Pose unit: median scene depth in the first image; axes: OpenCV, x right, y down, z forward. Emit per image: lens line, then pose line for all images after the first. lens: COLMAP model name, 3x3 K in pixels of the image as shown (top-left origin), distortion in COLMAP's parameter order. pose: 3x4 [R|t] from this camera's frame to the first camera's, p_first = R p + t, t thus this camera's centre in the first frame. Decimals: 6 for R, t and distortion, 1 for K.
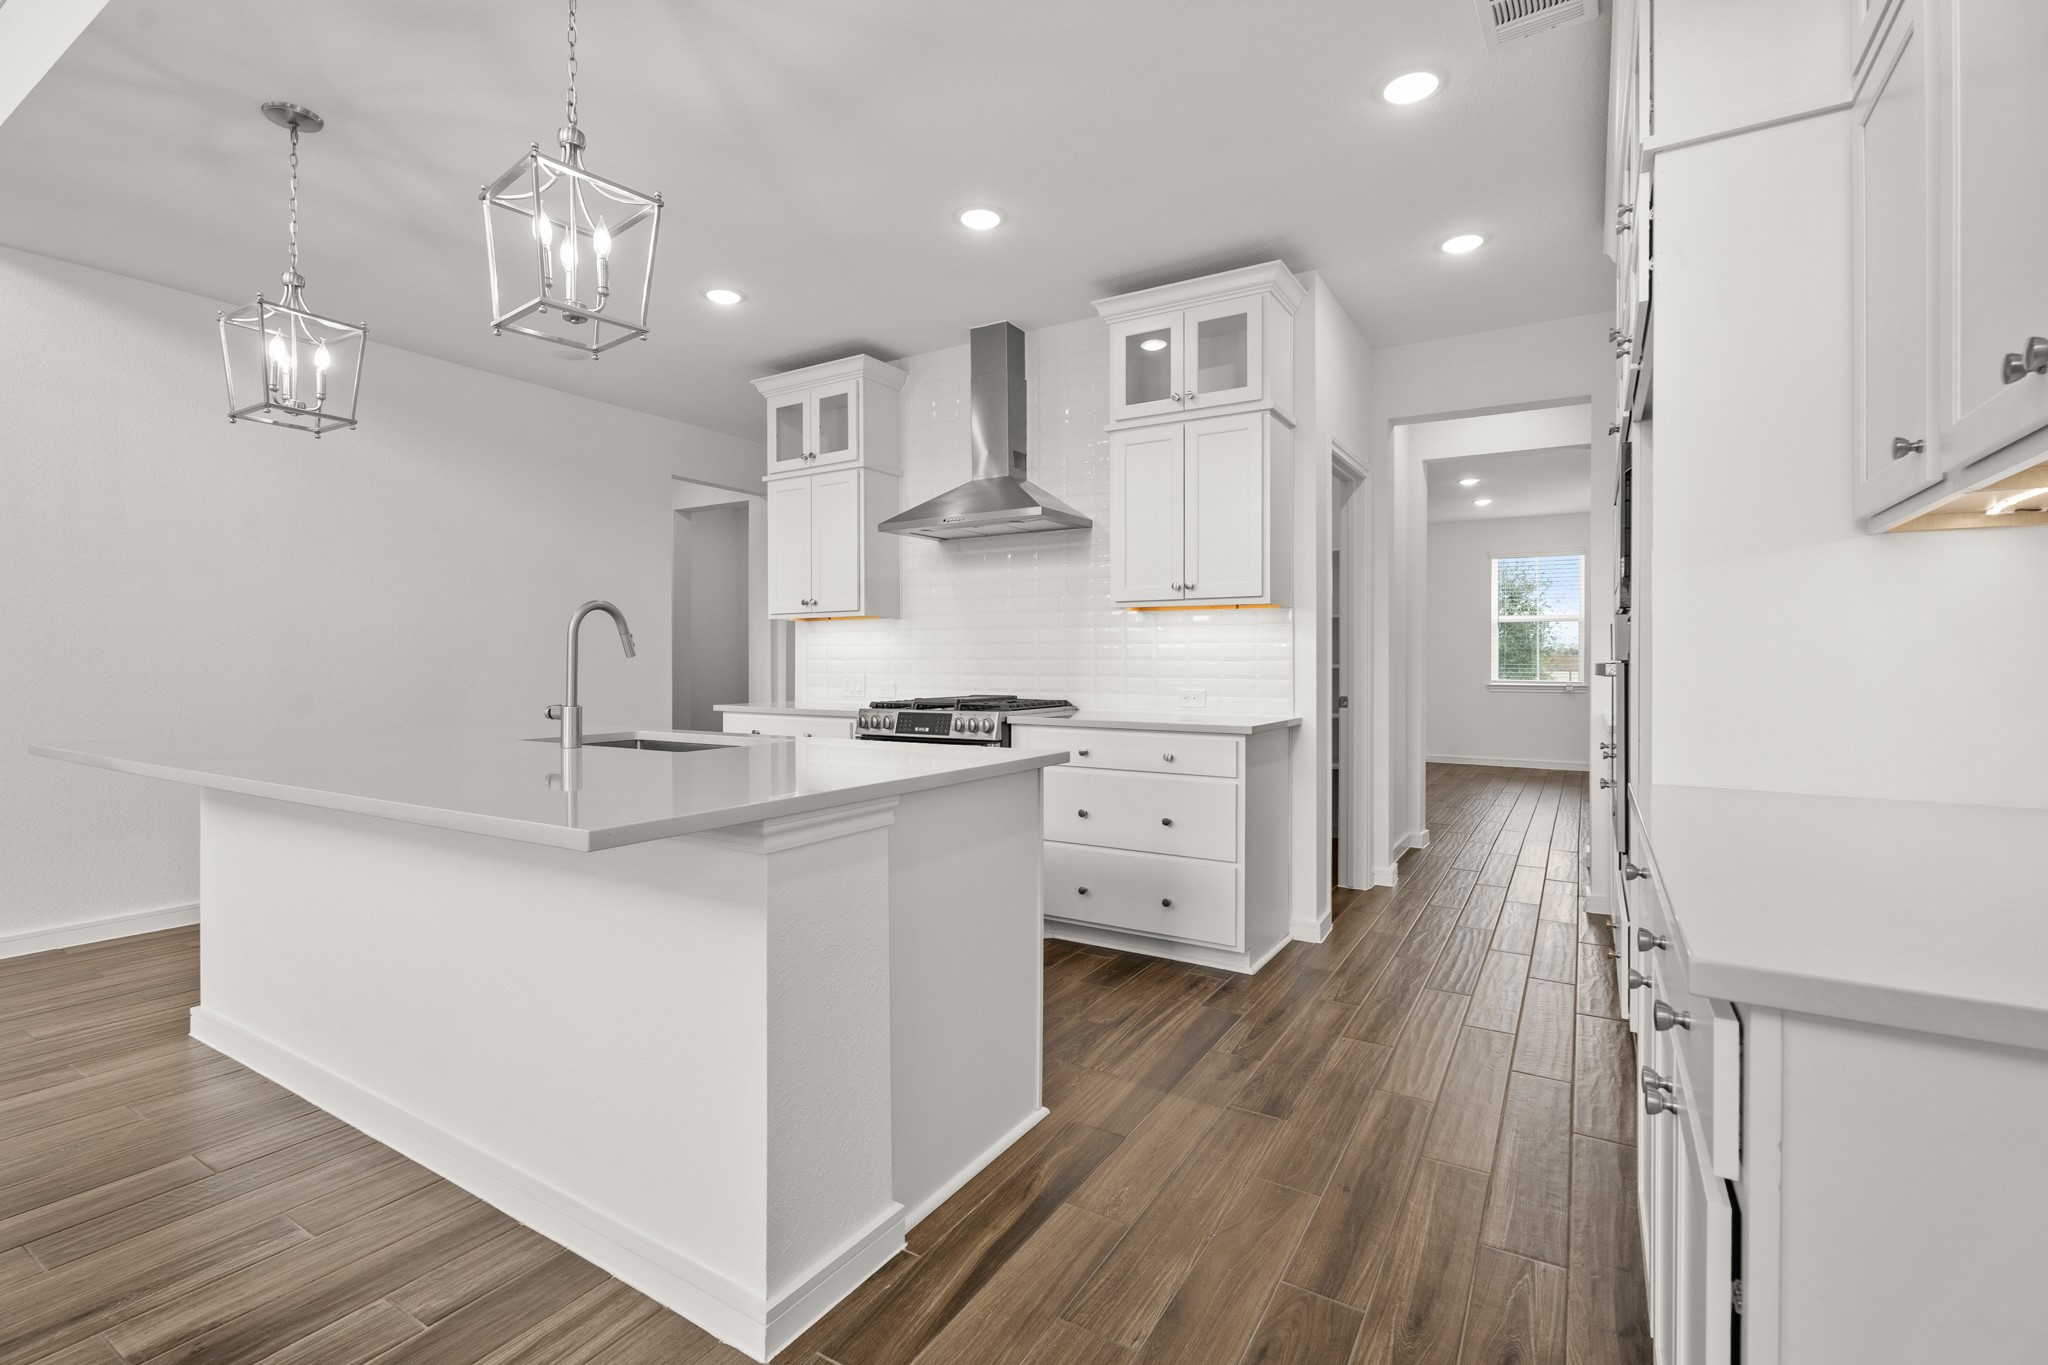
lens RADIAL K [[952.6, 0, 992.7], [0, 952.6, 665.2], [0, 0, 1]] dist [0.017739, 0.000011]
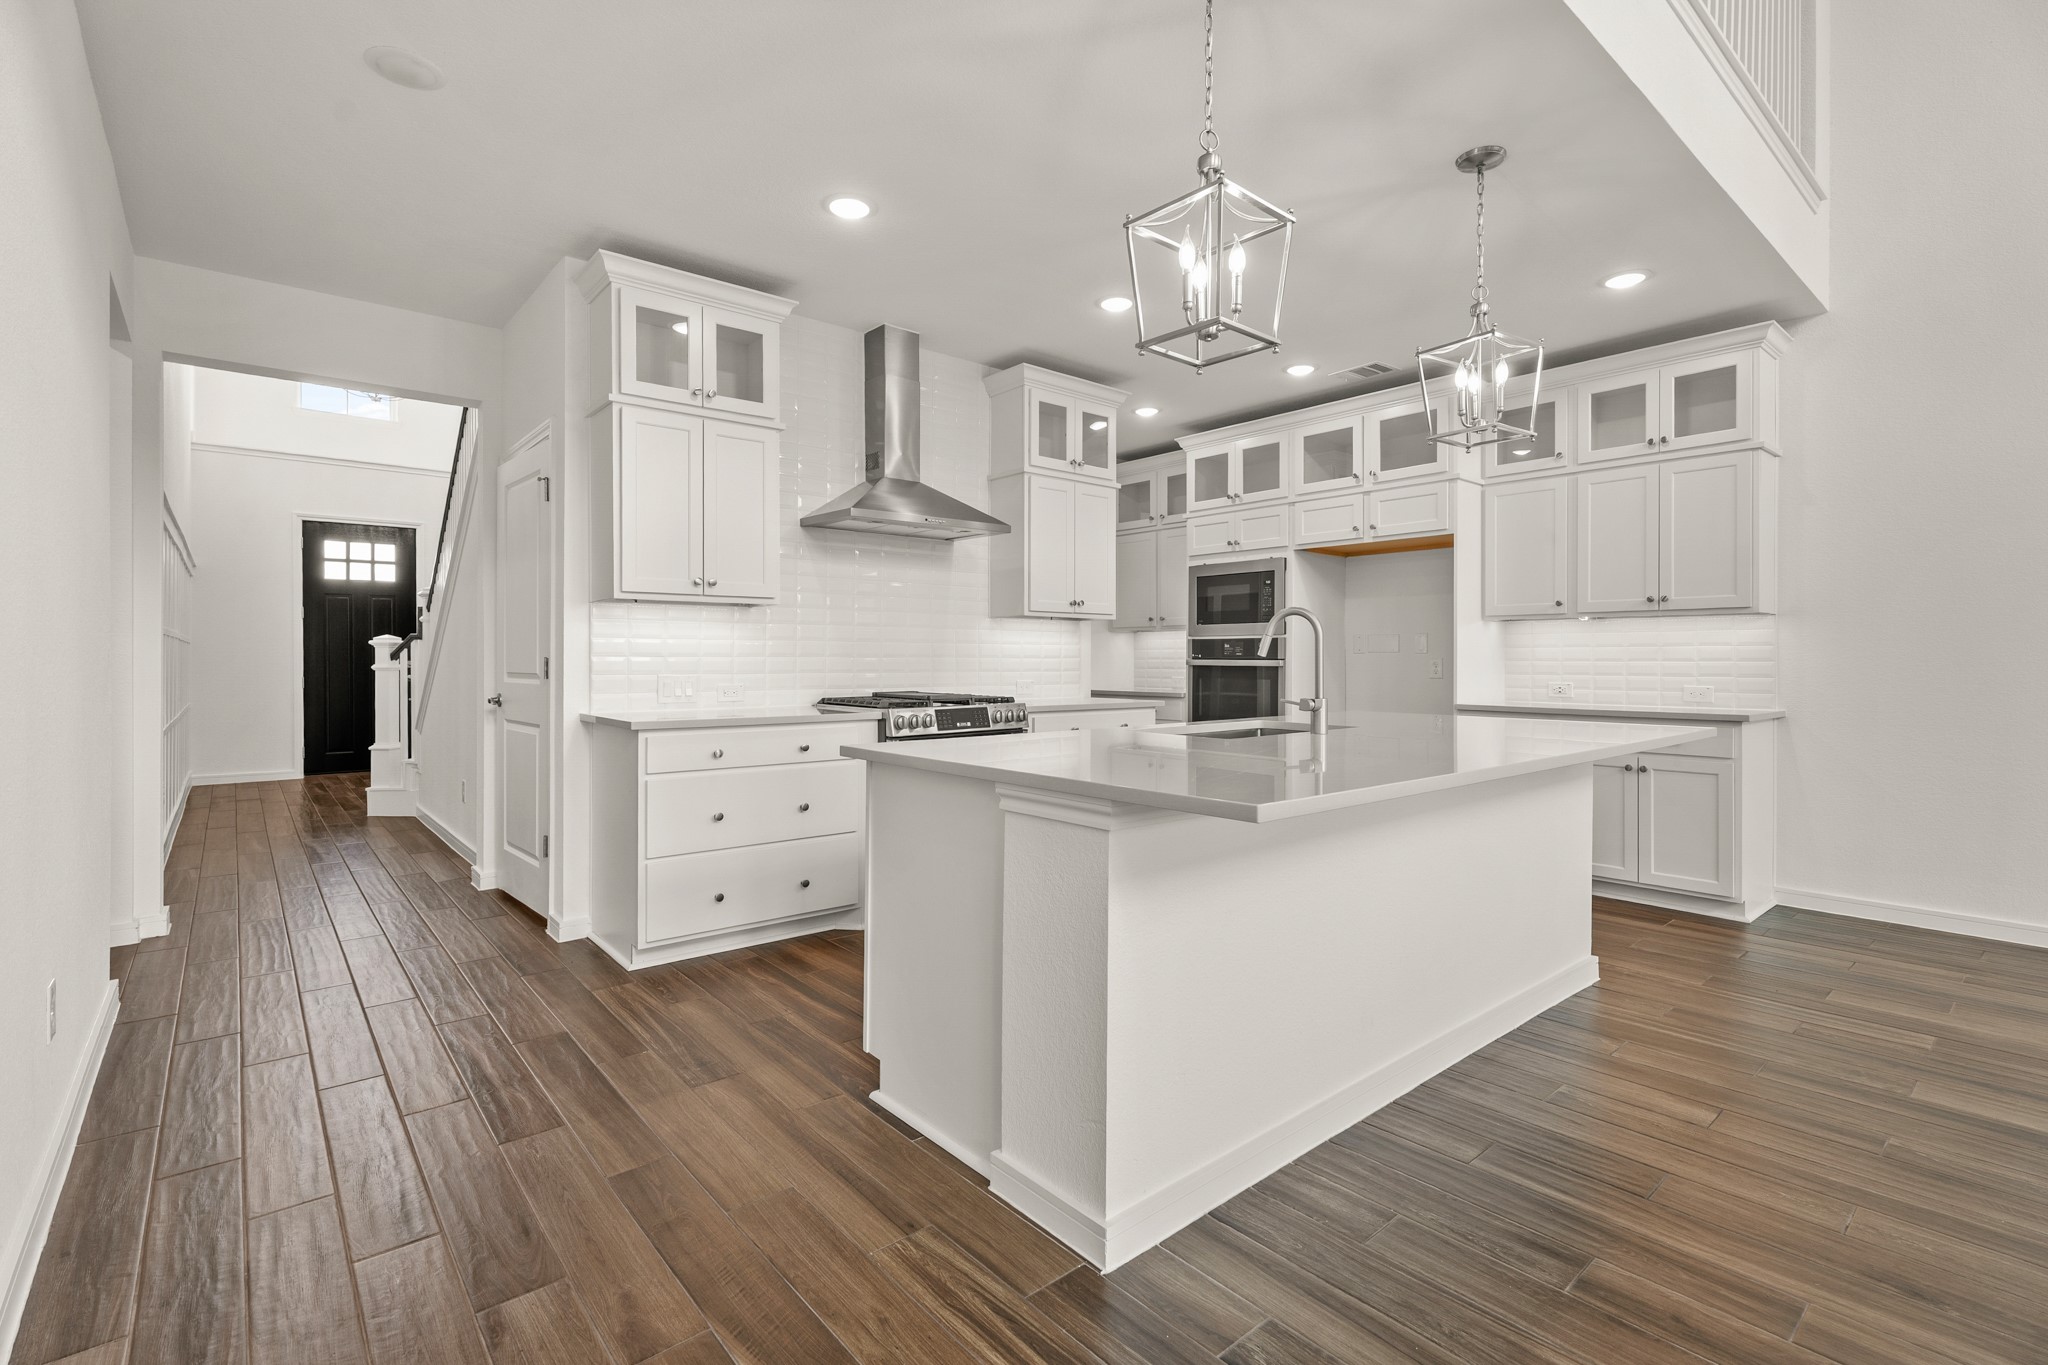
lens RADIAL K [[952.6, 0, 992.7], [0, 952.6, 665.2], [0, 0, 1]] dist [0.017739, 0.000011]
pose [[0.338004, -0.005249, 0.941130, -0.896961], [-0.001524, 0.999980, 0.006124, -0.003400], [-0.941143, -0.003504, 0.337990, 0.528999]]
